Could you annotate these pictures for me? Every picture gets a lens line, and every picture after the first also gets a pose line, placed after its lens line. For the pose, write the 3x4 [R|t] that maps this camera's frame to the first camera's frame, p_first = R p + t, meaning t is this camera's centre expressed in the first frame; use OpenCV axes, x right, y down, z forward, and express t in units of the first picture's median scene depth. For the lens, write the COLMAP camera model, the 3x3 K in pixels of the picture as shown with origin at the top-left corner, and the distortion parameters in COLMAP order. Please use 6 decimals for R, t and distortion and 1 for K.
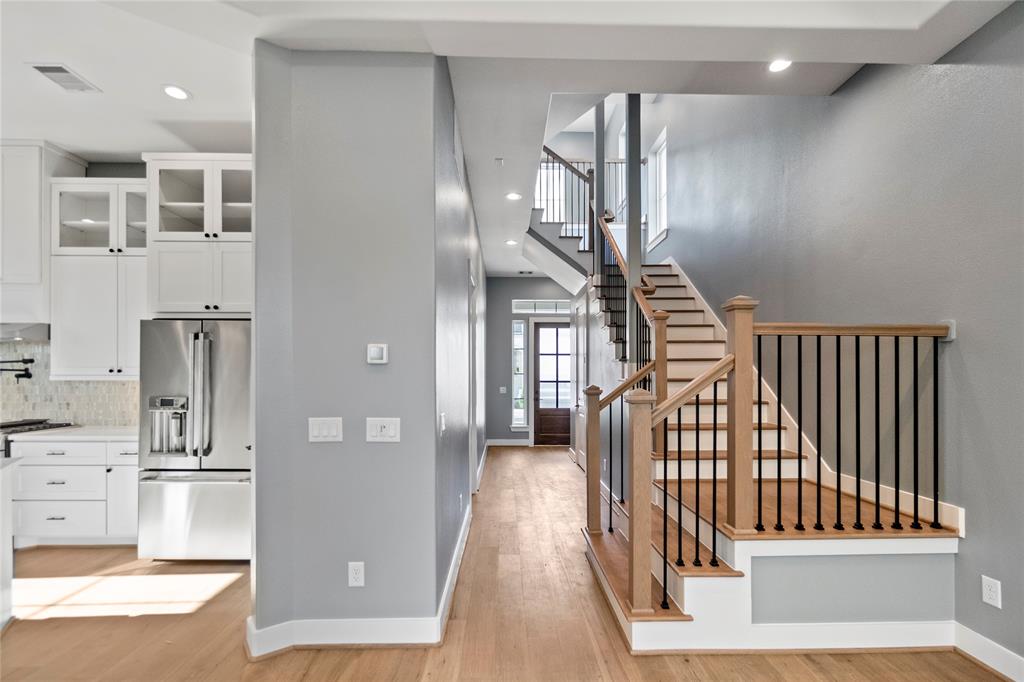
lens RADIAL K [[444.0, 0, 513.4], [0, 444.0, 379.6], [0, 0, 1]] dist [-0.001001, -0.000385]
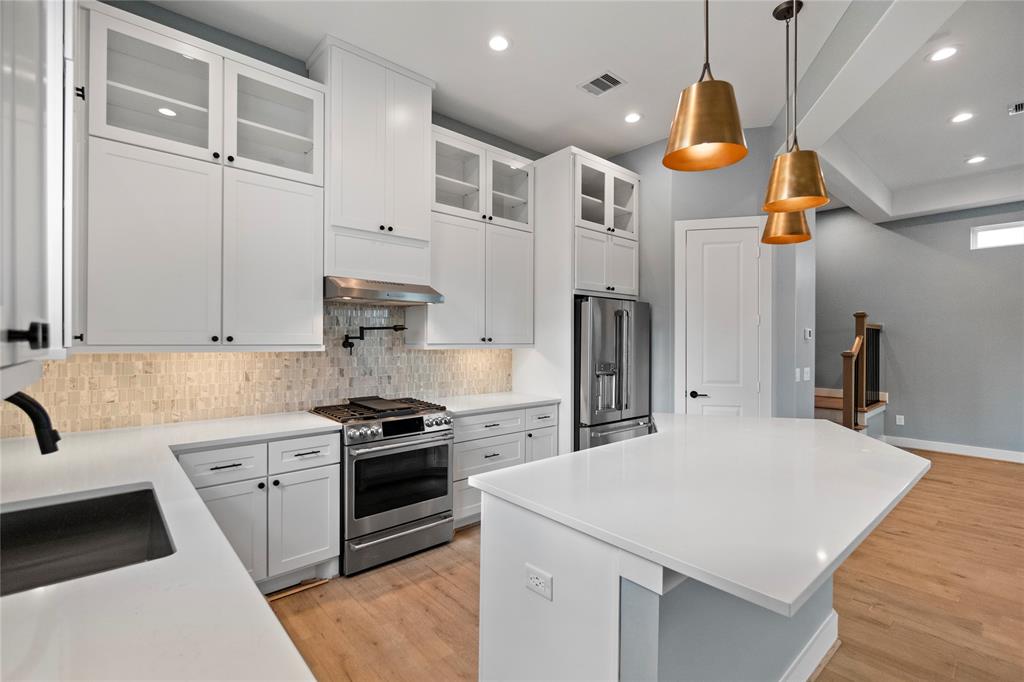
lens RADIAL K [[461.0, 0, 512.0], [0, 461.0, 341.0], [0, 0, 1]] dist [0.001261, 0.000232]
pose [[0.768724, -0.000083, 0.639580, -1.504392], [-0.000773, 0.999999, 0.001058, -0.017004], [-0.639580, -0.001308, 0.768723, 0.174499]]
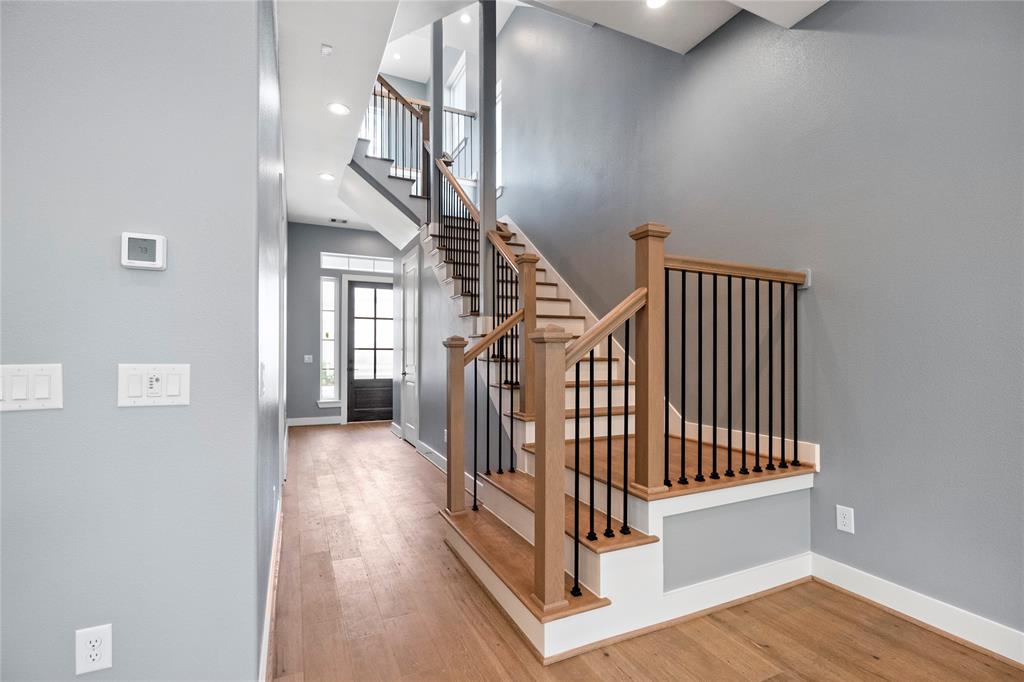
lens RADIAL K [[457.1, 0, 505.1], [0, 457.1, 352.7], [0, 0, 1]] dist [-0.001051, -0.000254]
pose [[0.918234, 0.003919, 0.396020, -0.067644], [-0.001987, 0.999984, -0.005289, 0.044960], [-0.396034, 0.004070, 0.918227, 0.168619]]
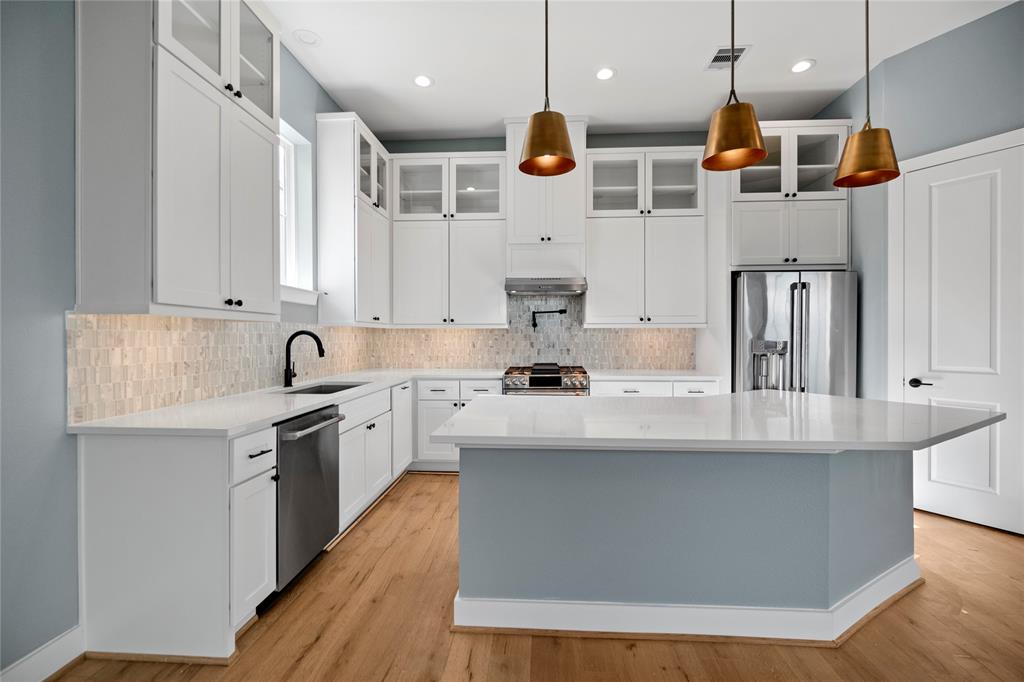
lens RADIAL K [[438.3, 0, 512.0], [0, 438.3, 341.0], [0, 0, 1]] dist [-0.011592, 0.000043]
pose [[0.995374, -0.002441, -0.096043, -1.123287], [0.002936, 0.999983, 0.005015, 0.028911], [0.096029, -0.005274, 0.995365, -0.136963]]
